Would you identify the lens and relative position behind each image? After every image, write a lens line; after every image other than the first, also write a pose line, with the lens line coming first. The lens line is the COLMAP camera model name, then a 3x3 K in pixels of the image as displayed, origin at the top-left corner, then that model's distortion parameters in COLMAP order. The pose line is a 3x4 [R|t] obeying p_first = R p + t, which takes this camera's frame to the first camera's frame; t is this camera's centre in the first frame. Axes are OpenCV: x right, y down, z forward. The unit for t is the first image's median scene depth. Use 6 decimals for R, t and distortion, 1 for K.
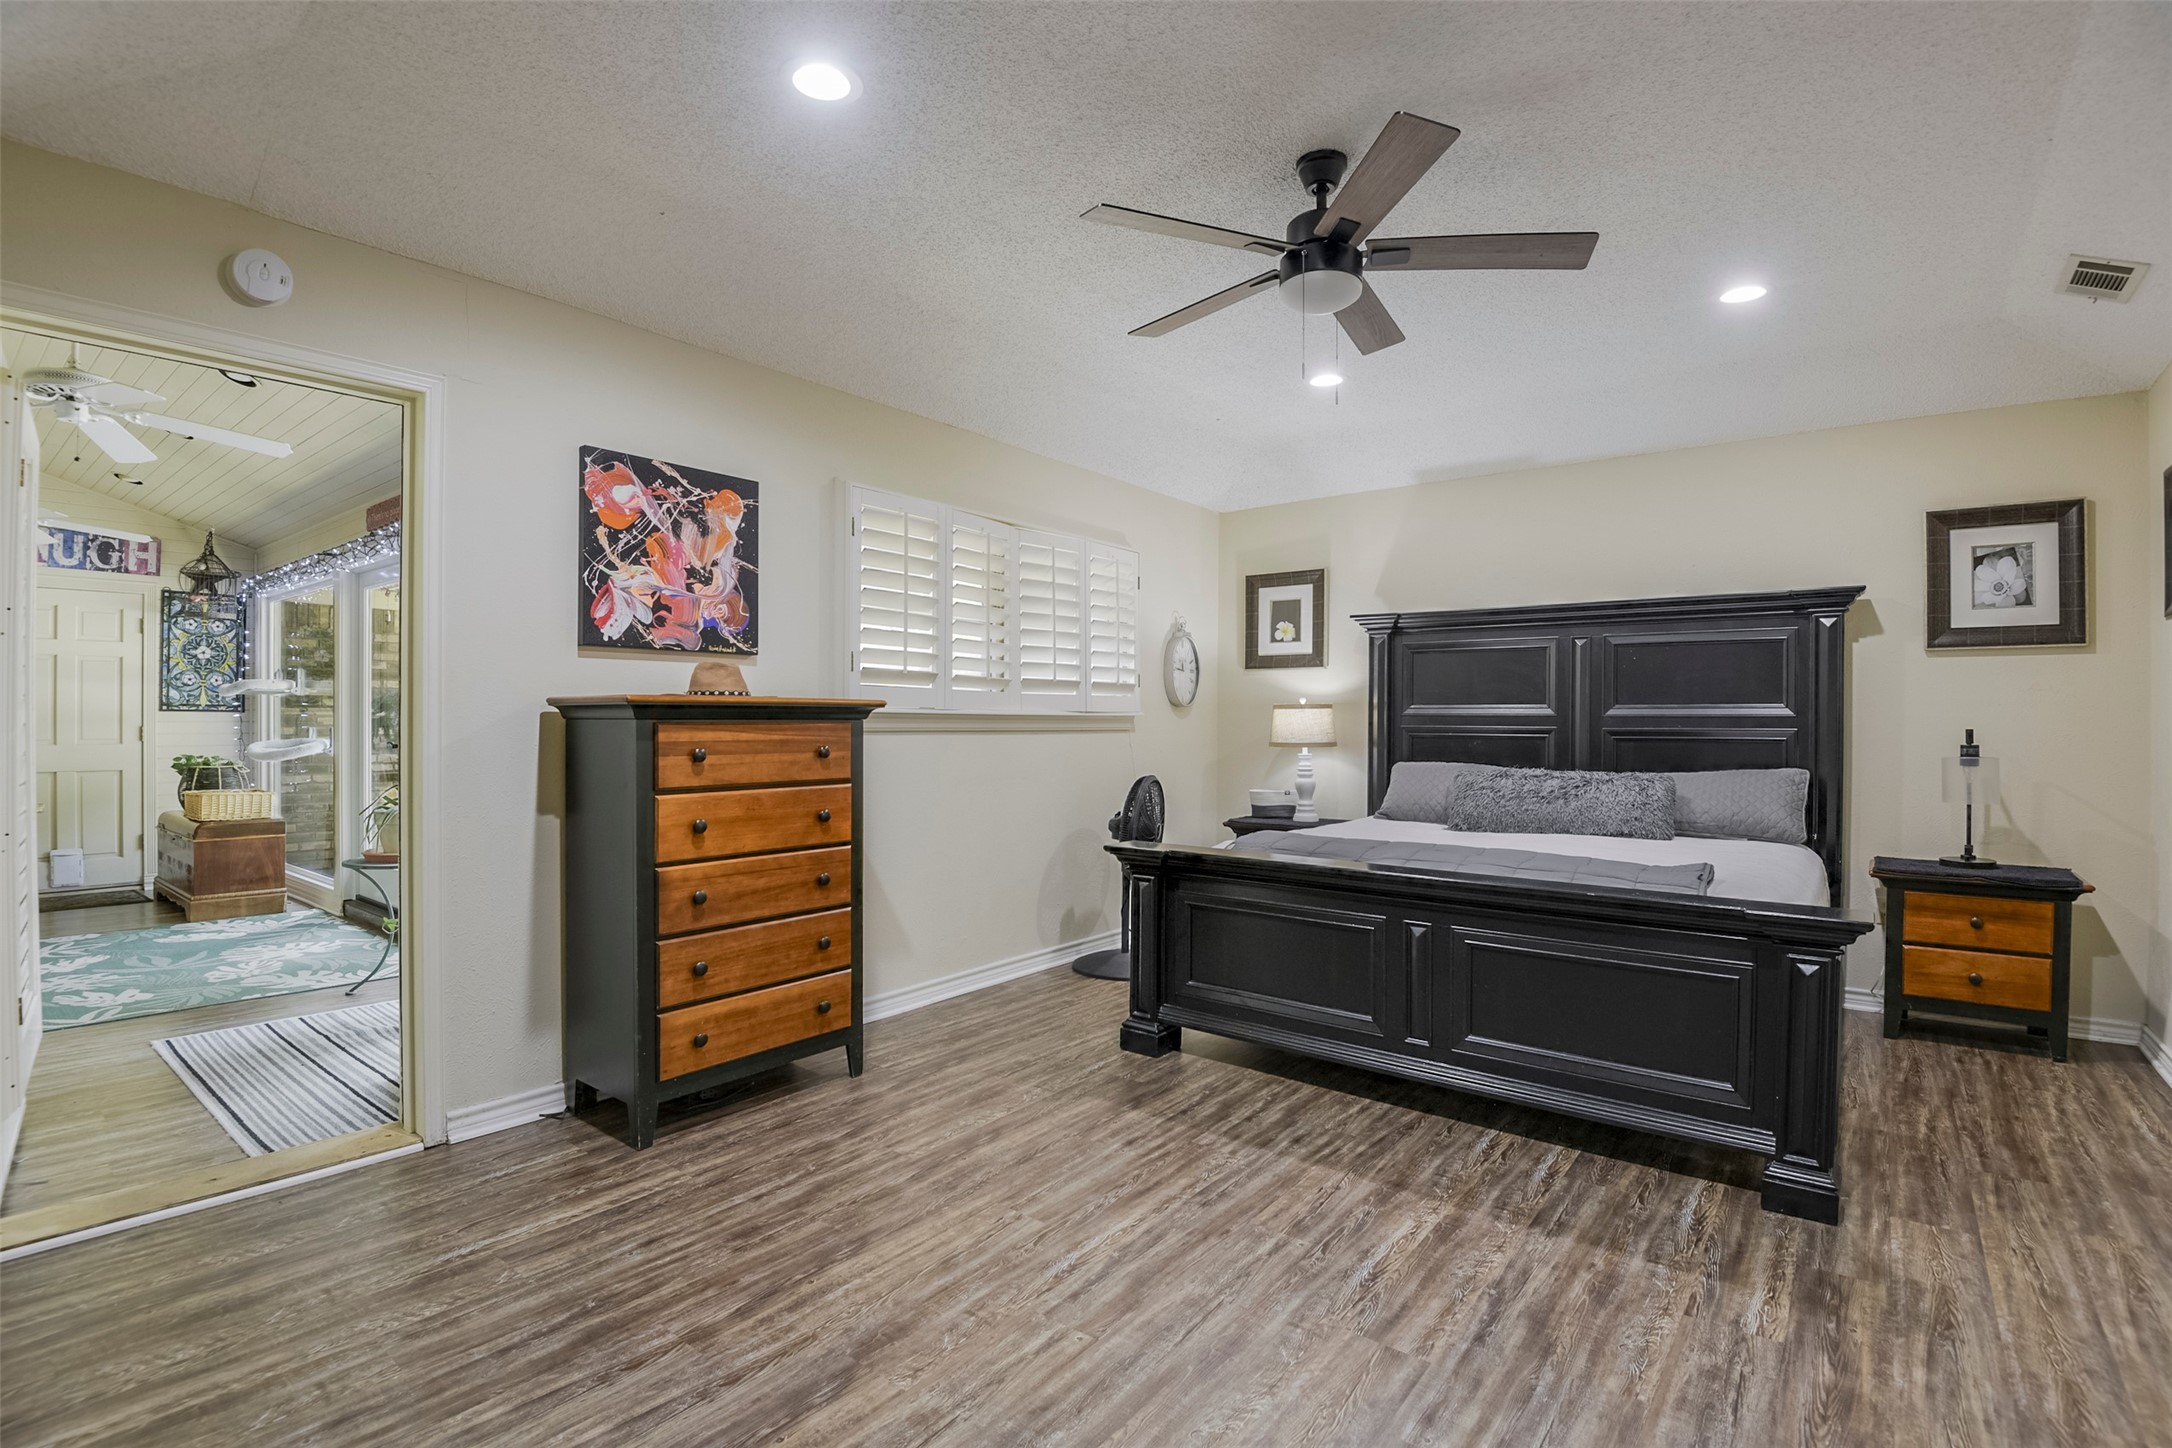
lens RADIAL K [[1006.5, 0, 1071.8], [0, 1006.5, 709.4], [0, 0, 1]] dist [-0.000467, -0.023628]
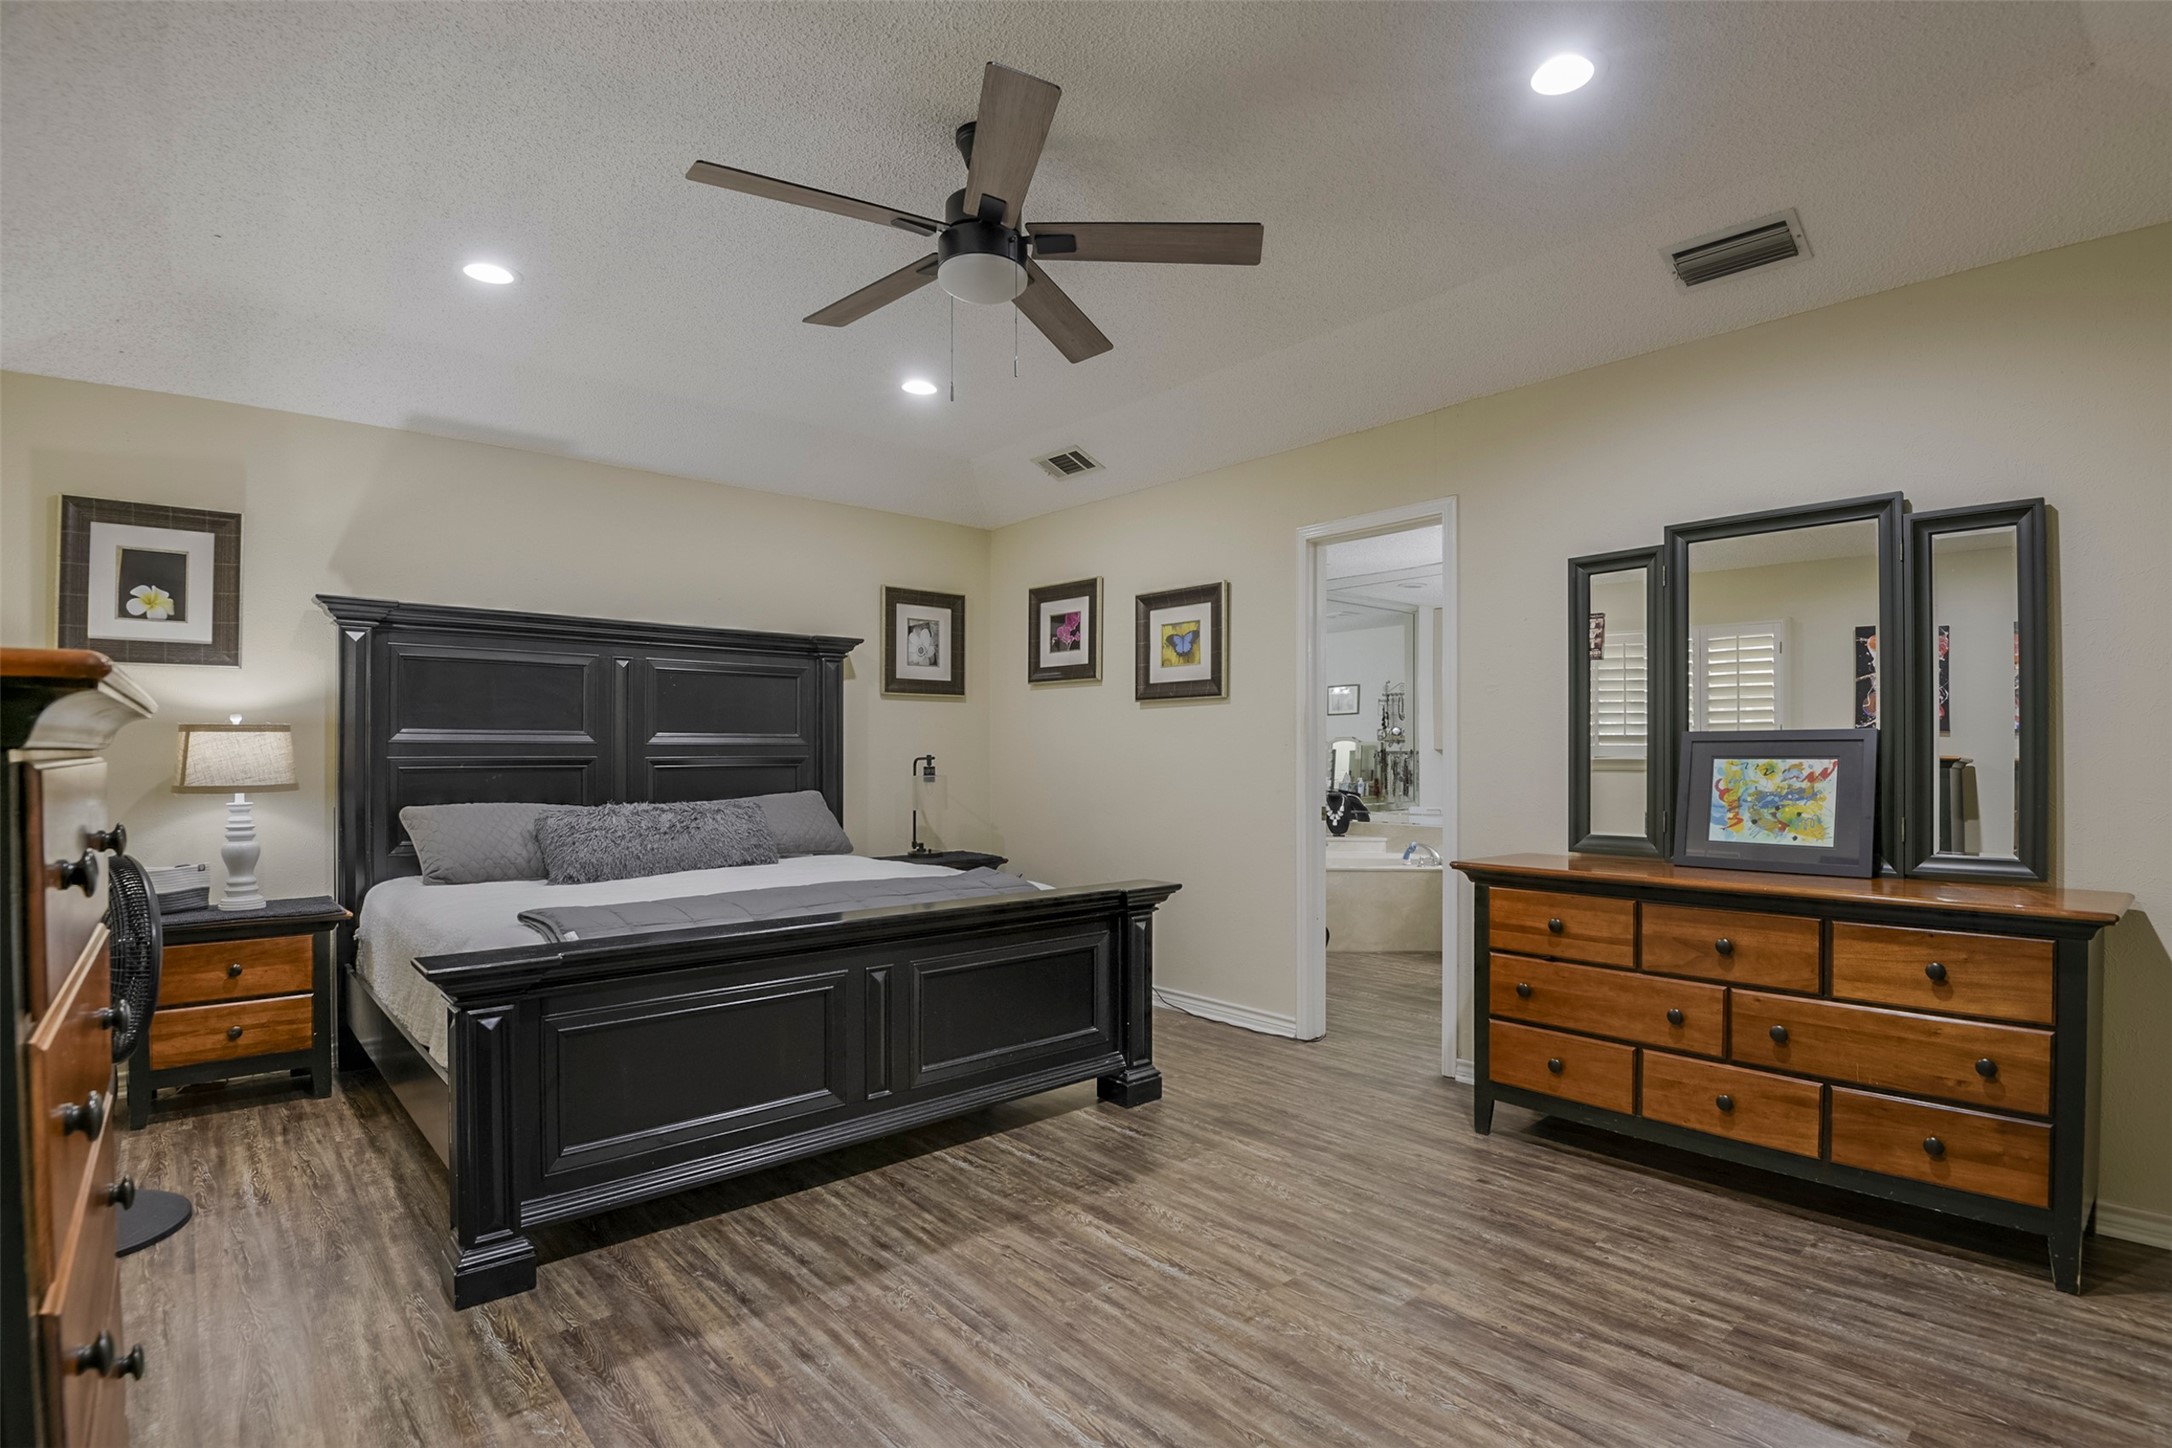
lens RADIAL K [[1051.4, 0, 1138.8], [0, 1051.4, 742.4], [0, 0, 1]] dist [0.001884, -0.027602]
pose [[0.155508, 0.003831, 0.987827, -0.554990], [-0.008078, 0.999964, -0.002606, 0.005423], [-0.987802, -0.007574, 0.155534, 0.588588]]
